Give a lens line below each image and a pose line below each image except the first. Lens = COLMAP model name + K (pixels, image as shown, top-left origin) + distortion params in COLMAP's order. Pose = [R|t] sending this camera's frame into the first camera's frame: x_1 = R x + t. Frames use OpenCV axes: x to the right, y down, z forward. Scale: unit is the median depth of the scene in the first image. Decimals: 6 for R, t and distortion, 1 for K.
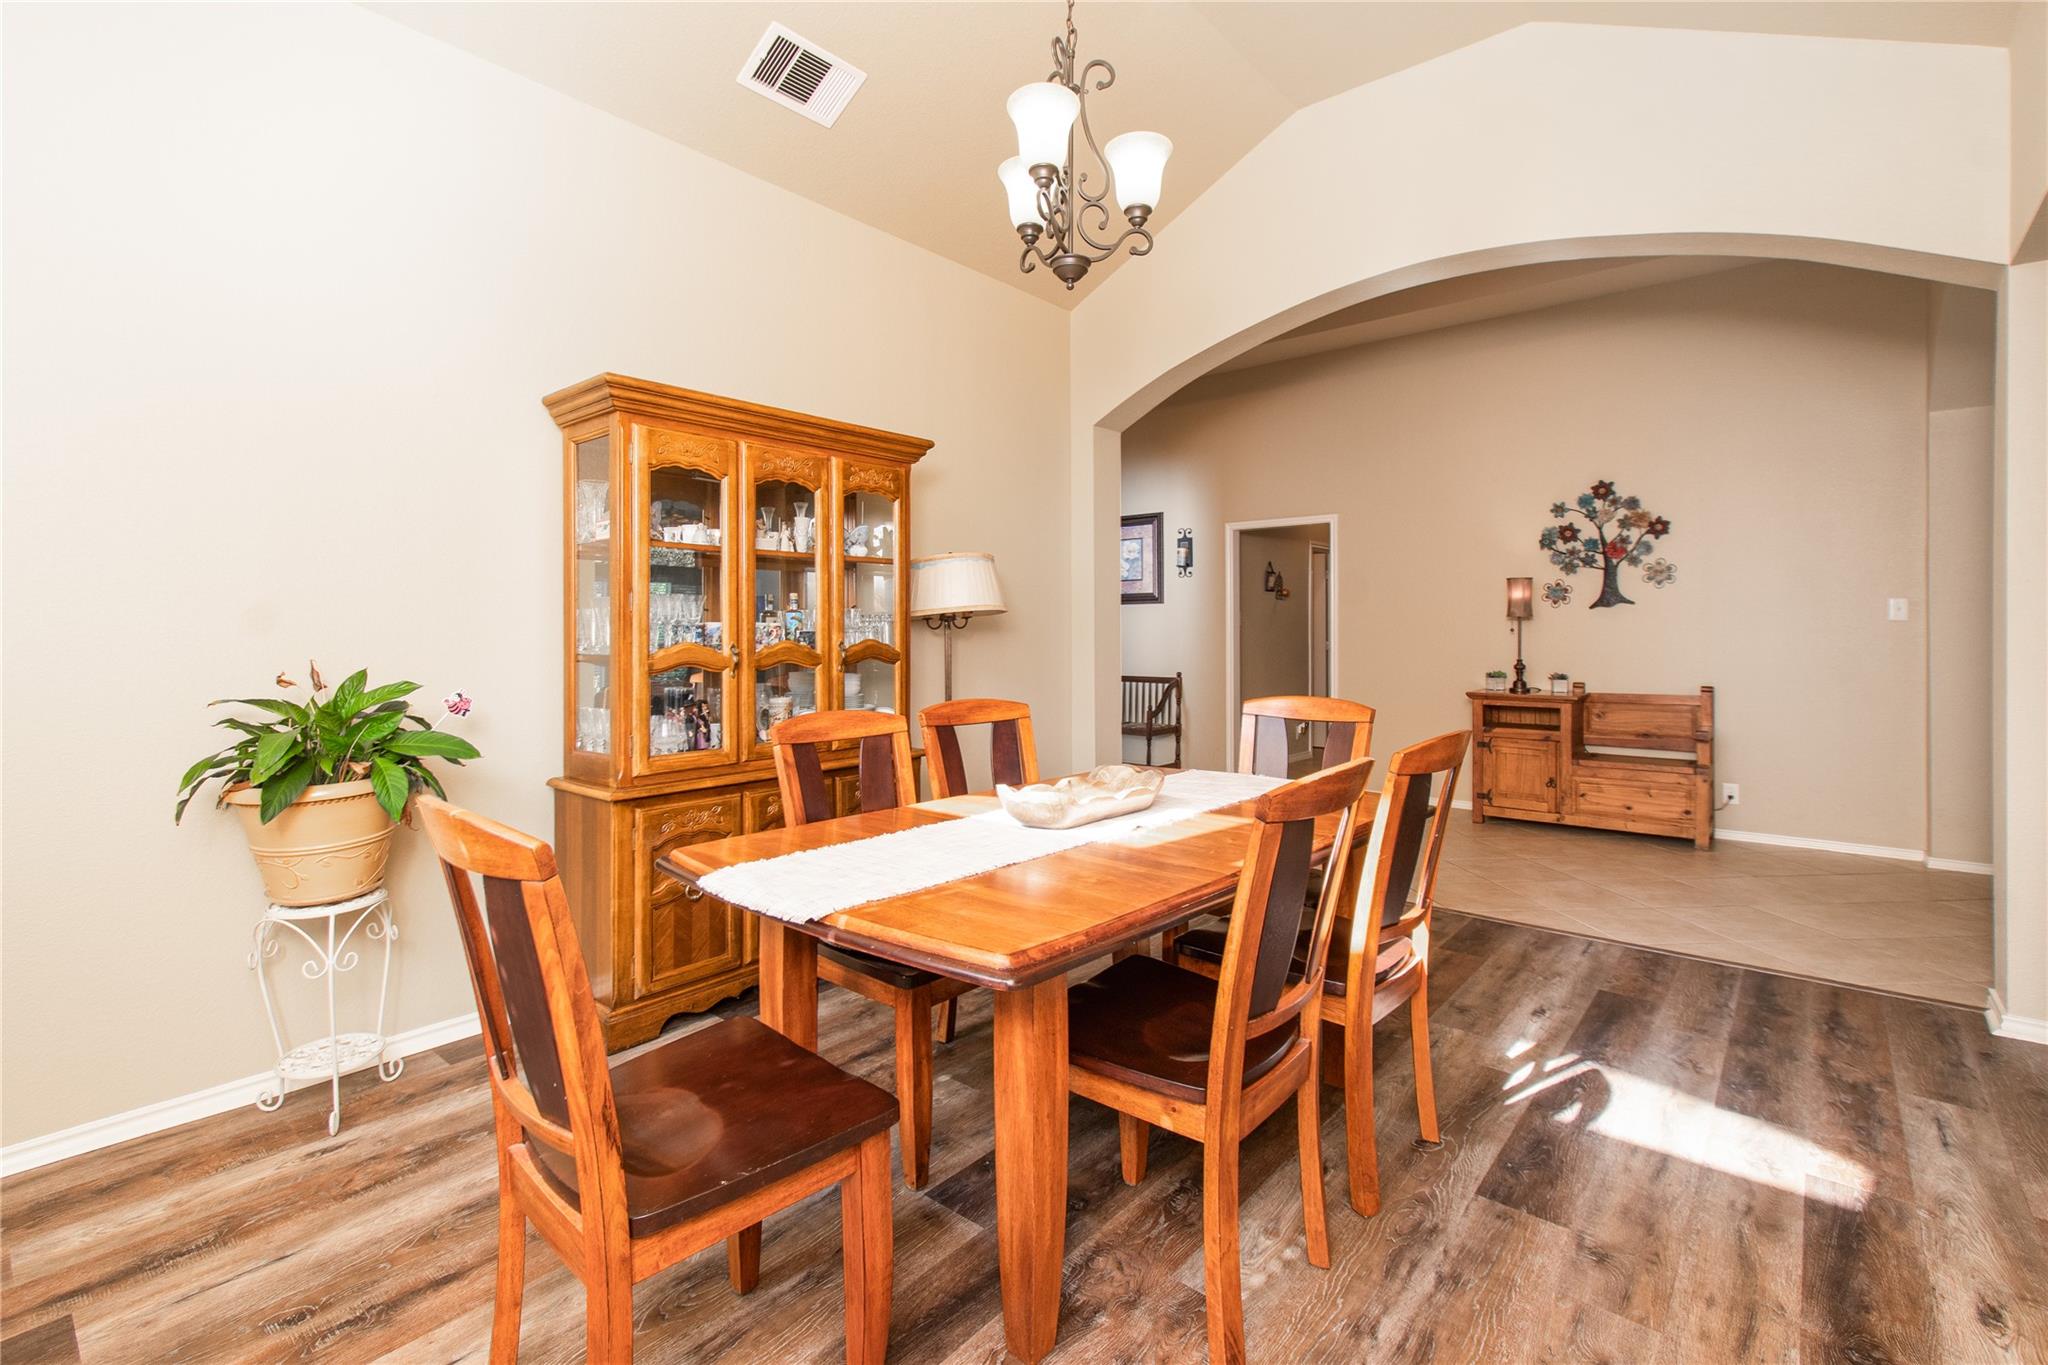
lens RADIAL K [[943.1, 0, 1025.3], [0, 943.1, 628.6], [0, 0, 1]] dist [0.008854, -0.000096]
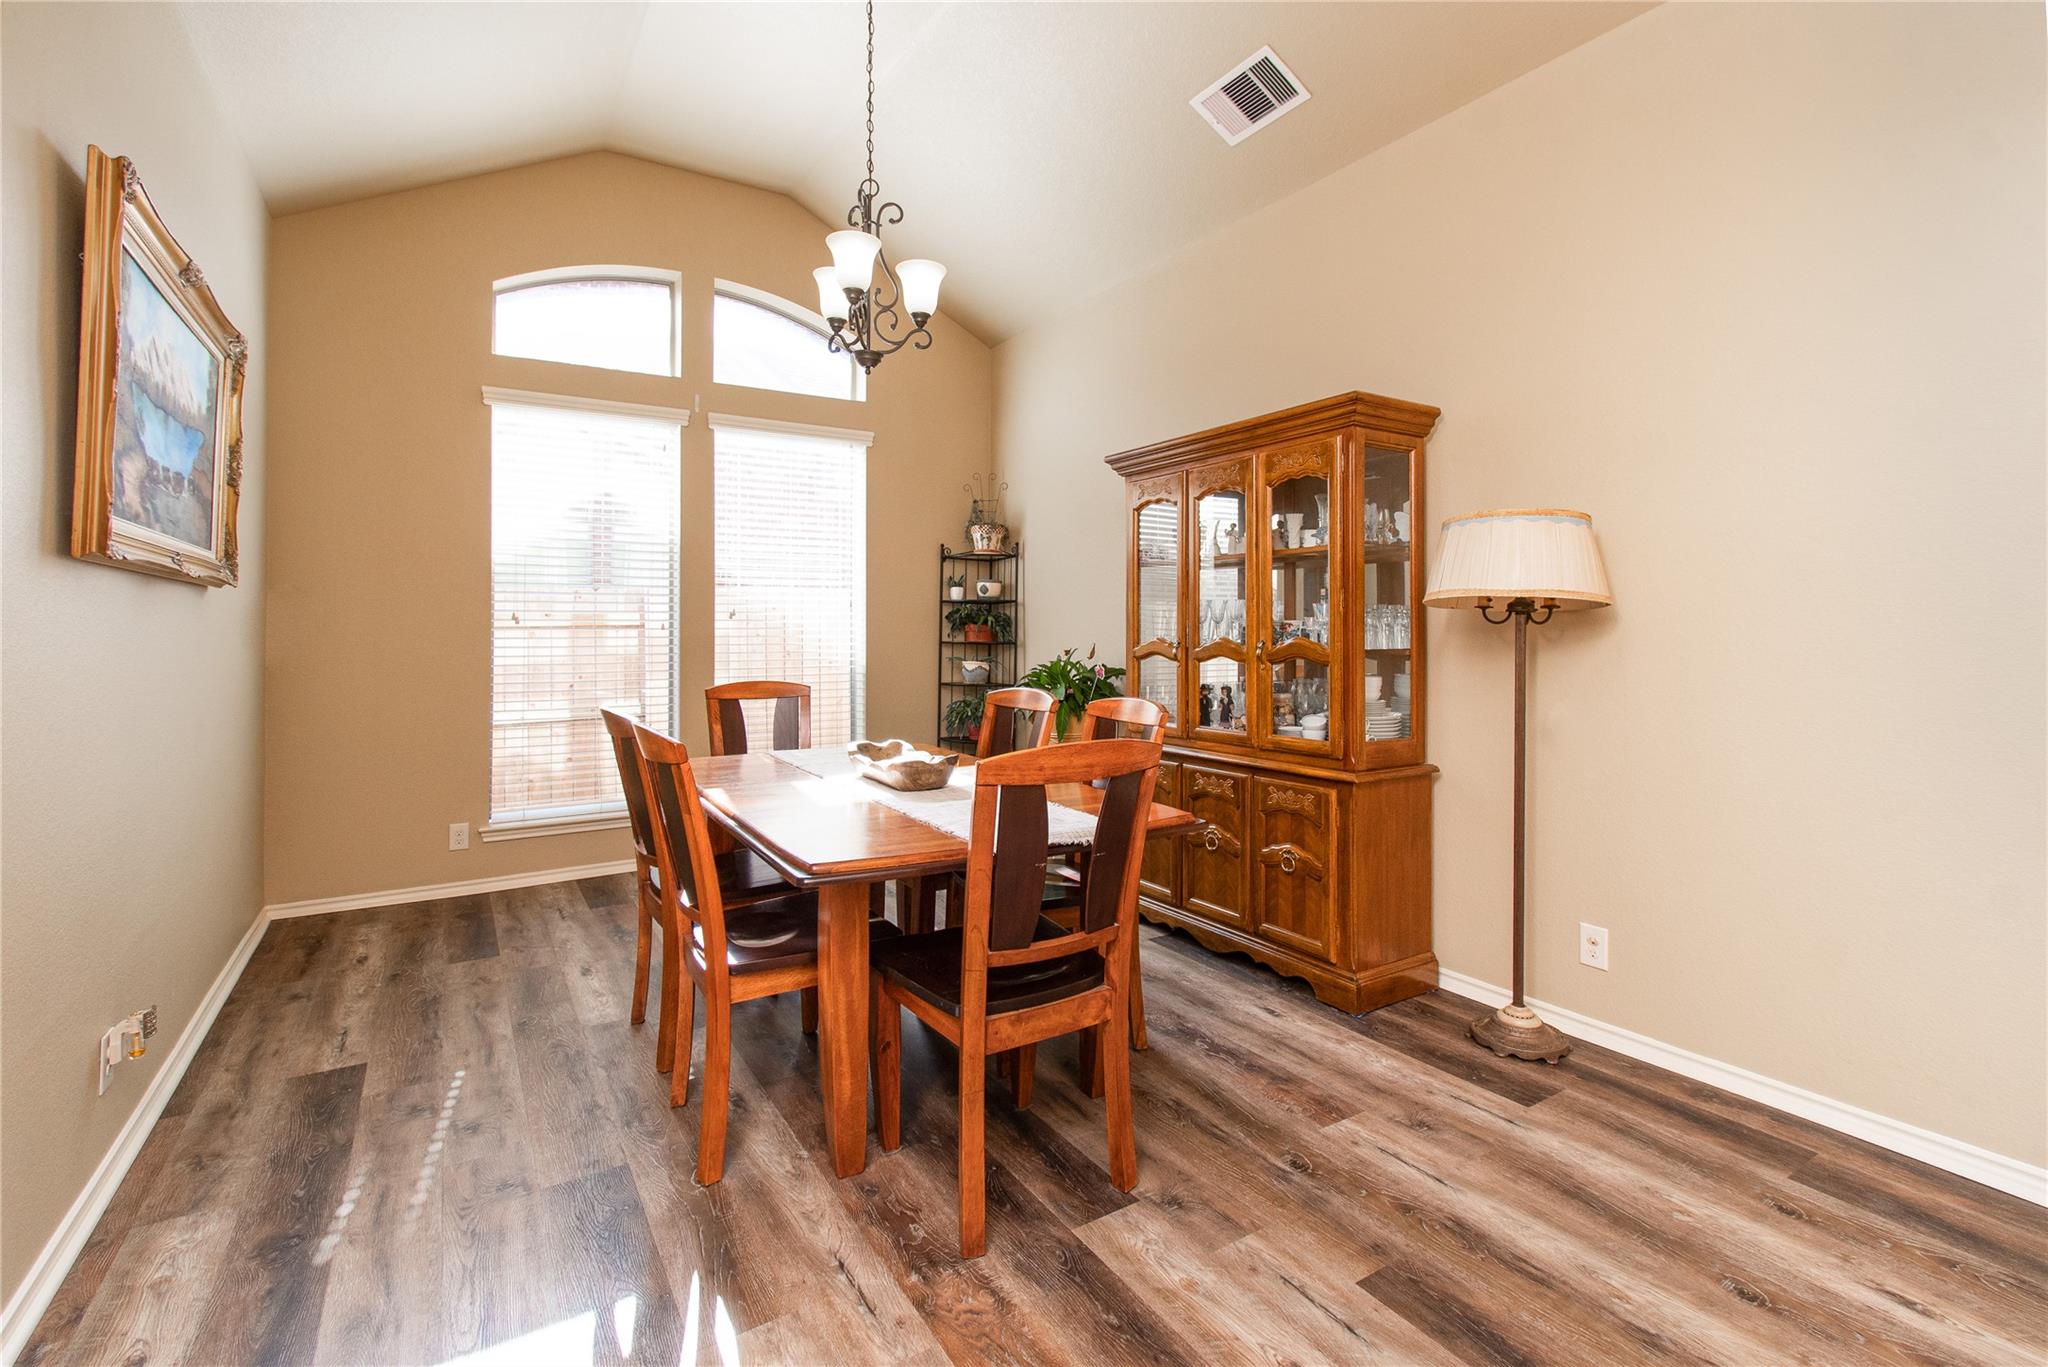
lens RADIAL K [[941.7, 0, 1025.4], [0, 941.7, 623.4], [0, 0, 1]] dist [0.000400, 0.000179]
pose [[-0.314739, -0.002899, -0.949174, 0.811178], [0.005990, 0.999969, -0.005040, 0.000978], [0.949159, -0.007272, -0.314712, 1.067618]]
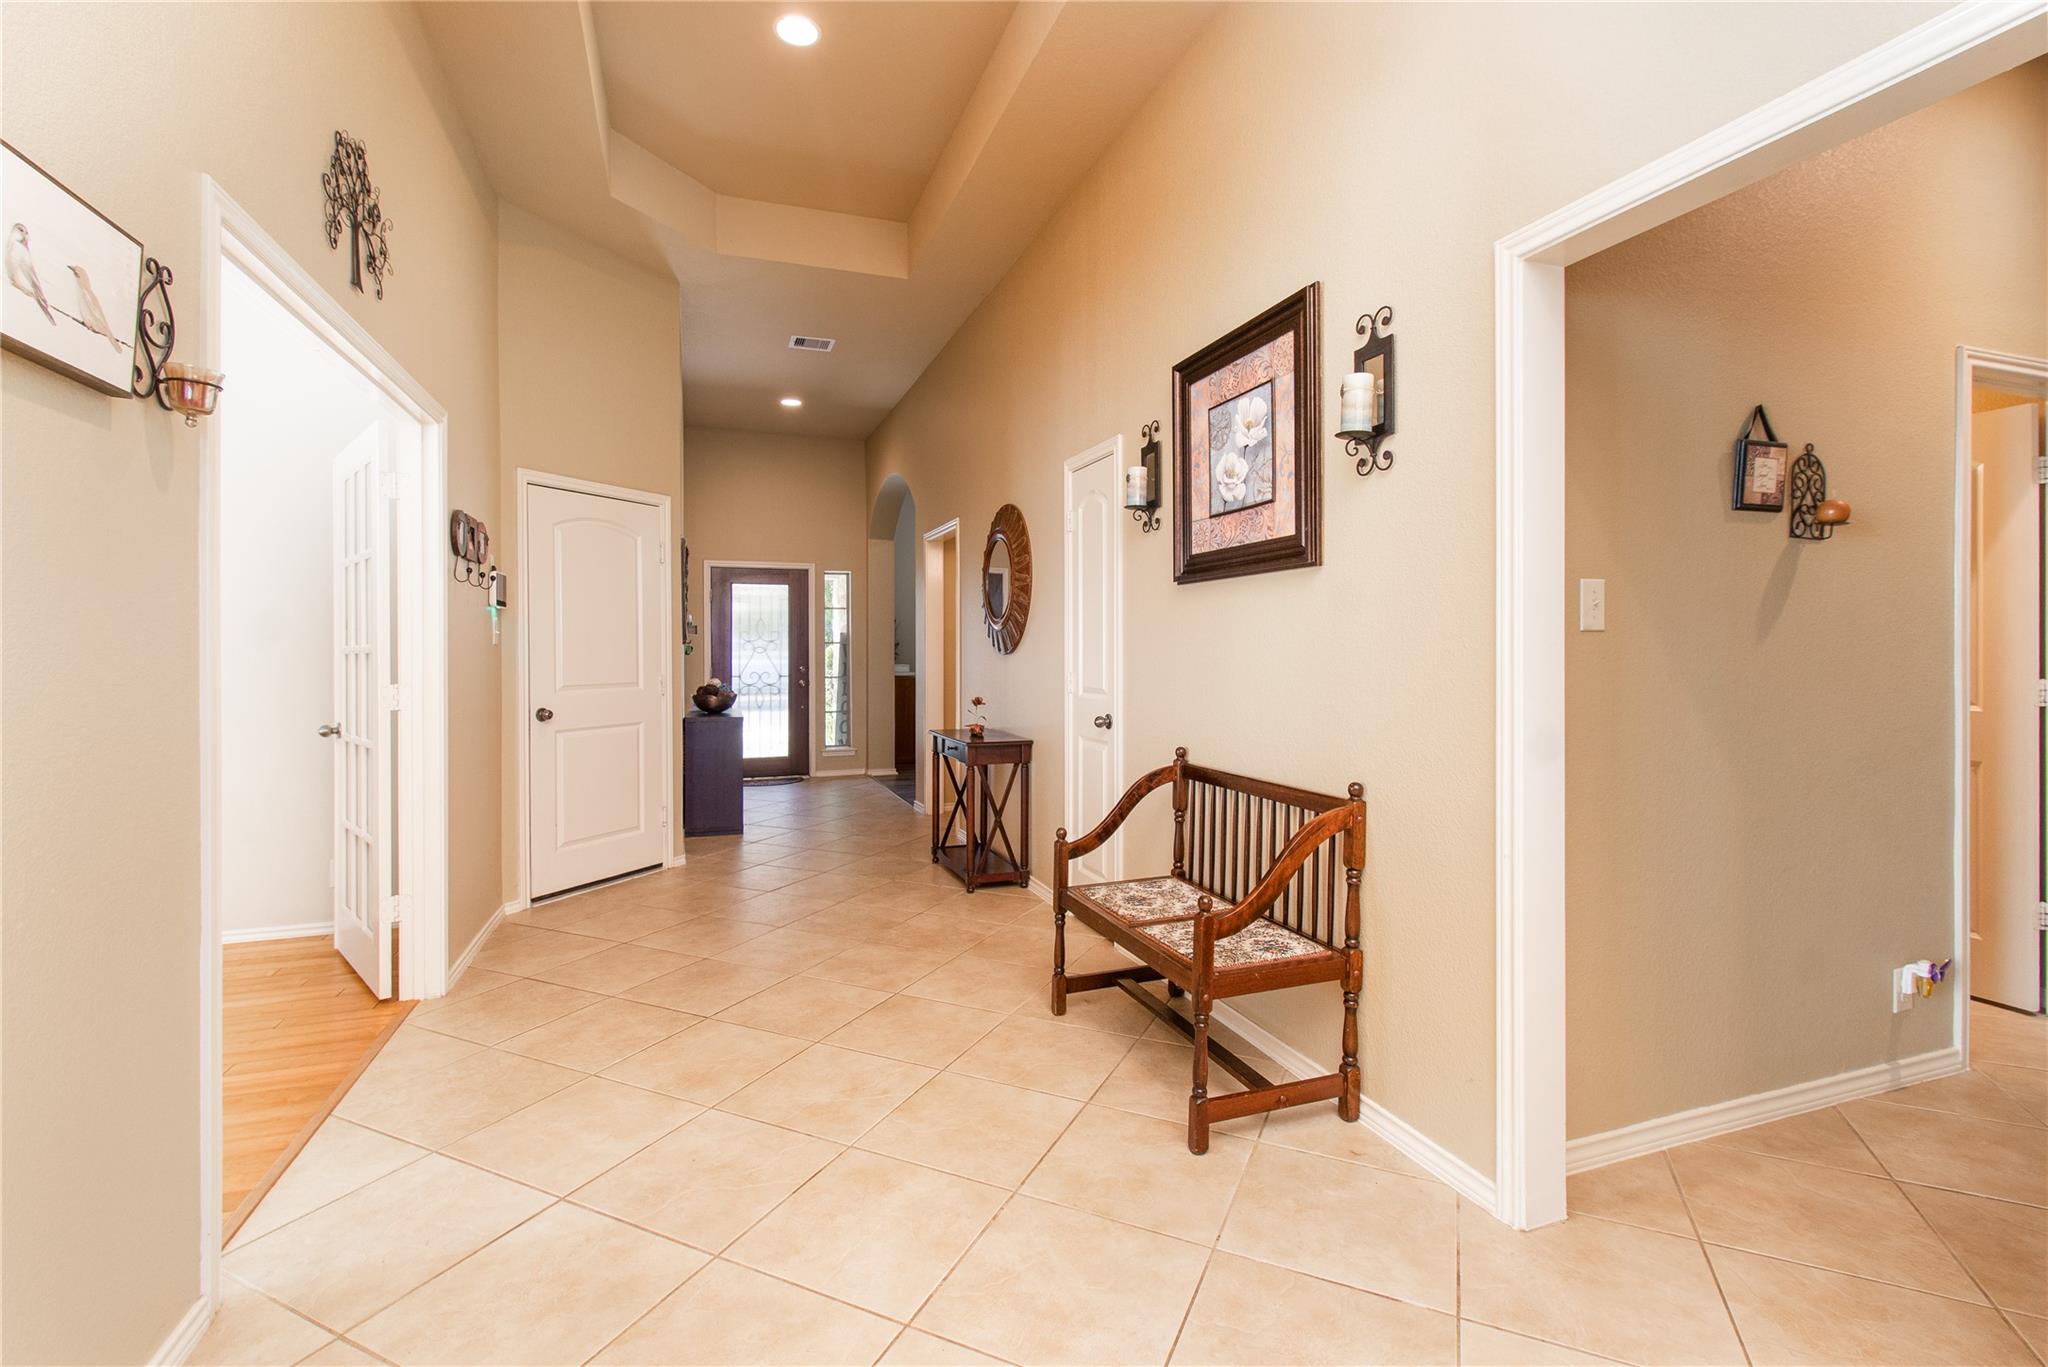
lens RADIAL K [[913.2, 0, 1023.7], [0, 913.2, 651.1], [0, 0, 1]] dist [0.001403, 0.000049]
pose [[0.859512, -0.001218, -0.511113, 0.512698], [0.004159, 0.999981, 0.004611, 0.002759], [0.511098, -0.006089, 0.859501, 1.586844]]
